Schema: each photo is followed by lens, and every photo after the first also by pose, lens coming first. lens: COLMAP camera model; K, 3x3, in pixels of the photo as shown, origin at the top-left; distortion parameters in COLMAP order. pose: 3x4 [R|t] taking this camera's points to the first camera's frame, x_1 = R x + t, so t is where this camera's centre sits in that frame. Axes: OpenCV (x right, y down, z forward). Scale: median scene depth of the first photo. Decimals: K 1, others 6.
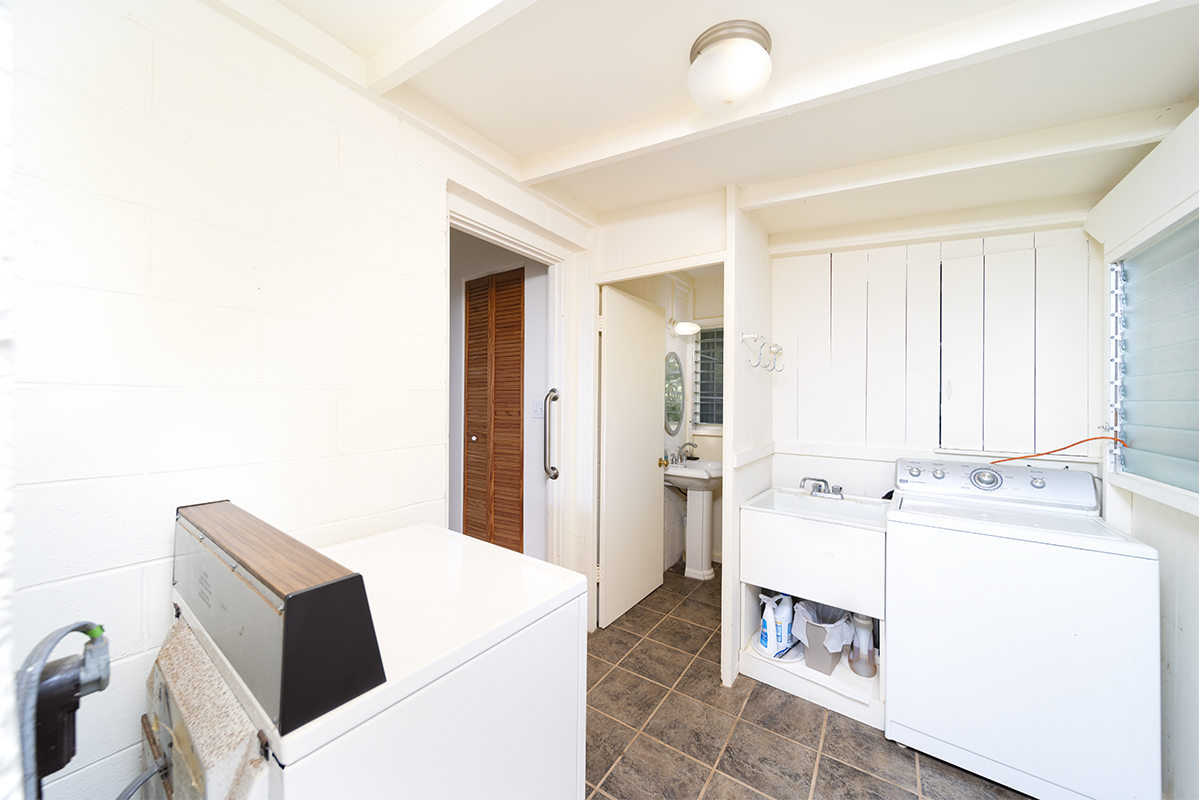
lens RADIAL K [[421.3, 0, 601.7], [0, 421.3, 401.0], [0, 0, 1]] dist [-0.002483, 0.001448]
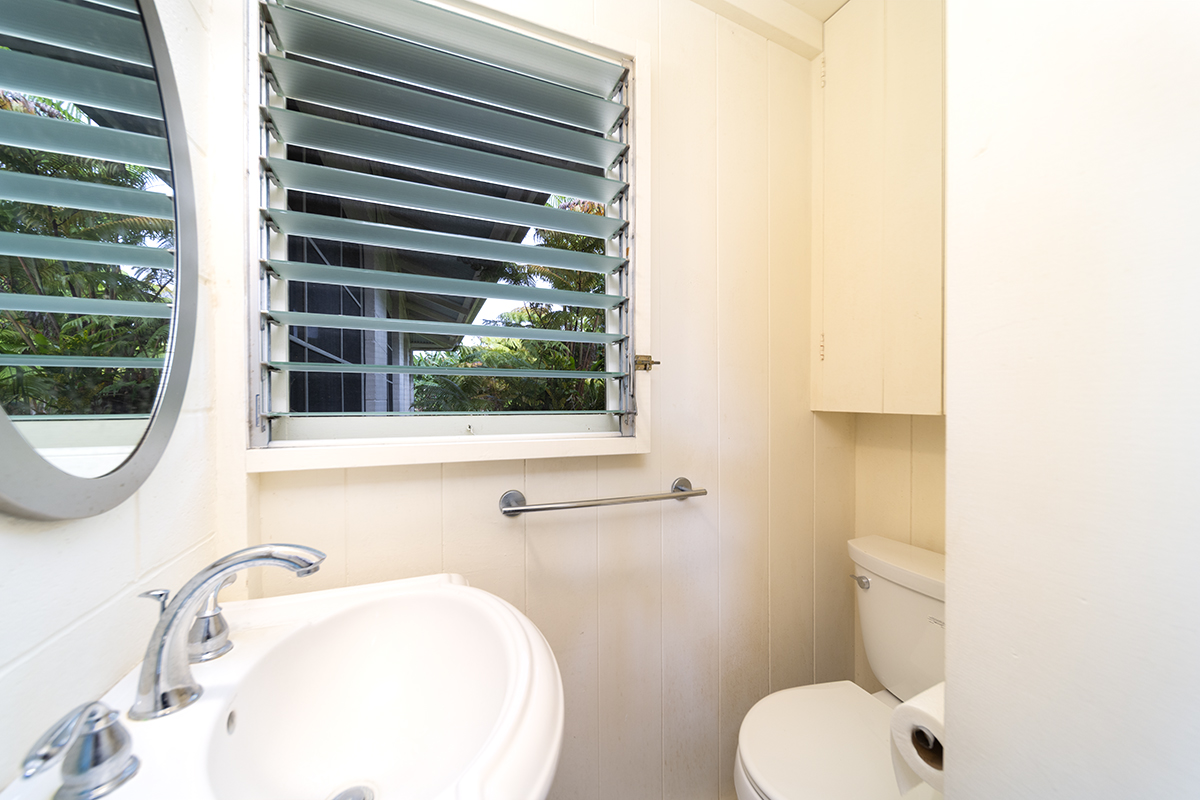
lens RADIAL K [[421.3, 0, 598.4], [0, 421.3, 399.0], [0, 0, 1]] dist [-0.002483, 0.001448]
pose [[0.549280, -0.011027, 0.835566, 0.141816], [0.001797, 0.999926, 0.012015, 0.041943], [-0.835636, -0.005098, 0.549259, 0.760767]]
